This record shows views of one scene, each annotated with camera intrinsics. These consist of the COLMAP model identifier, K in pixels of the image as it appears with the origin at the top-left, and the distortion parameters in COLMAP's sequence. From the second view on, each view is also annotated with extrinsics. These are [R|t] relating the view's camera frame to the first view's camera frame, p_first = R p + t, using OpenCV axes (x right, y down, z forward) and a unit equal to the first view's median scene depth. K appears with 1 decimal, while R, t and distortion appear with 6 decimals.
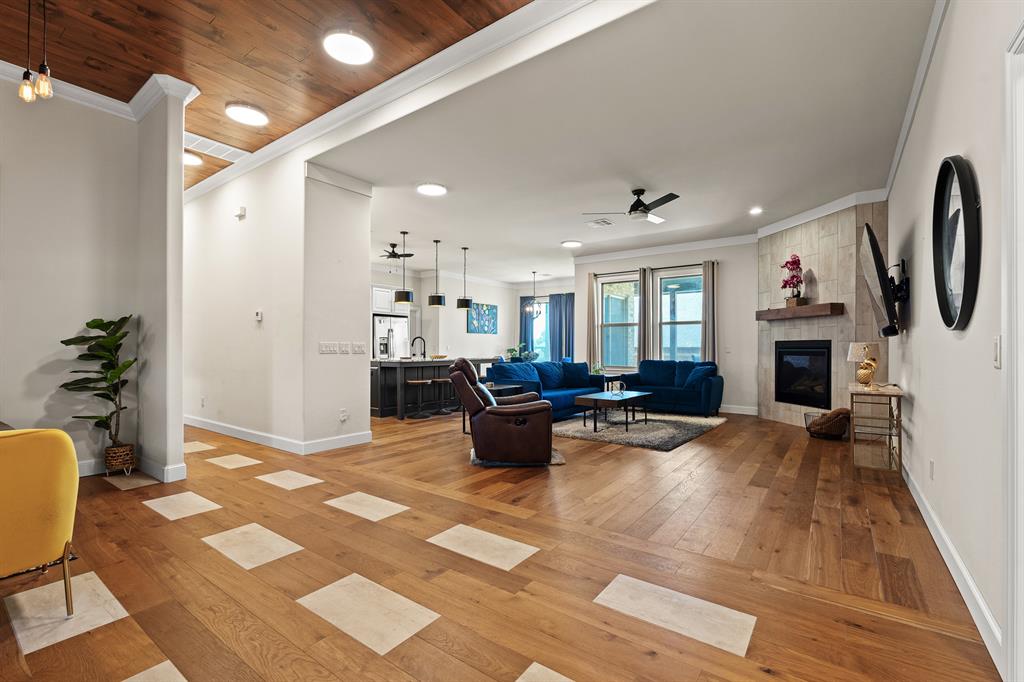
lens RADIAL K [[450.8, 0, 518.4], [0, 450.8, 342.1], [0, 0, 1]] dist [-0.003217, 0.000025]
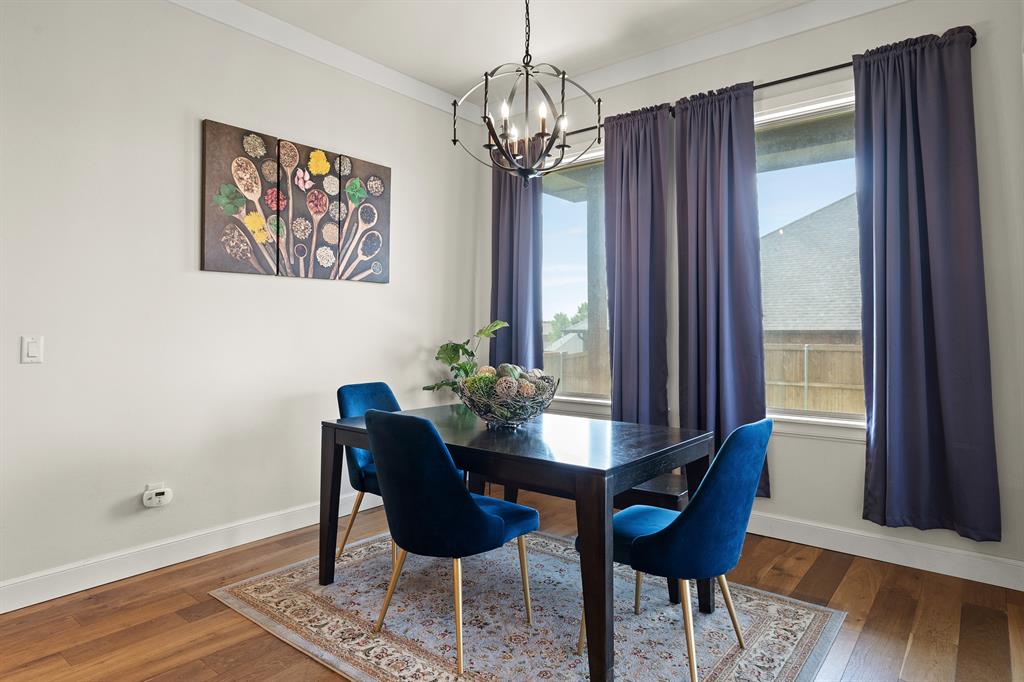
lens RADIAL K [[598.1, 0, 511.8], [0, 598.1, 306.8], [0, 0, 1]] dist [0.003738, 0.001551]
pose [[0.998166, -0.008834, -0.059894, 0.039408], [0.007399, 0.999682, -0.024125, 0.002923], [0.060088, 0.023637, 0.997913, 0.719720]]
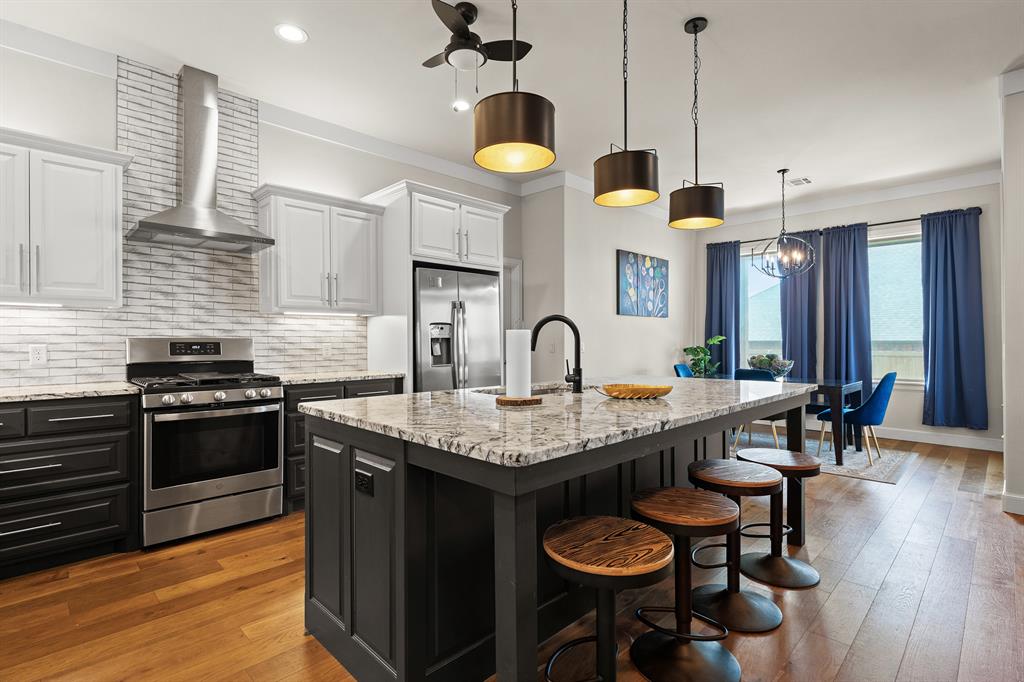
lens RADIAL K [[499.9, 0, 513.6], [0, 499.9, 337.1], [0, 0, 1]] dist [0.000997, -0.001512]
pose [[0.985533, -0.003303, -0.169453, -0.127478], [0.004136, 0.999981, 0.004560, 0.000203], [0.169435, -0.005195, 0.985528, 0.454223]]
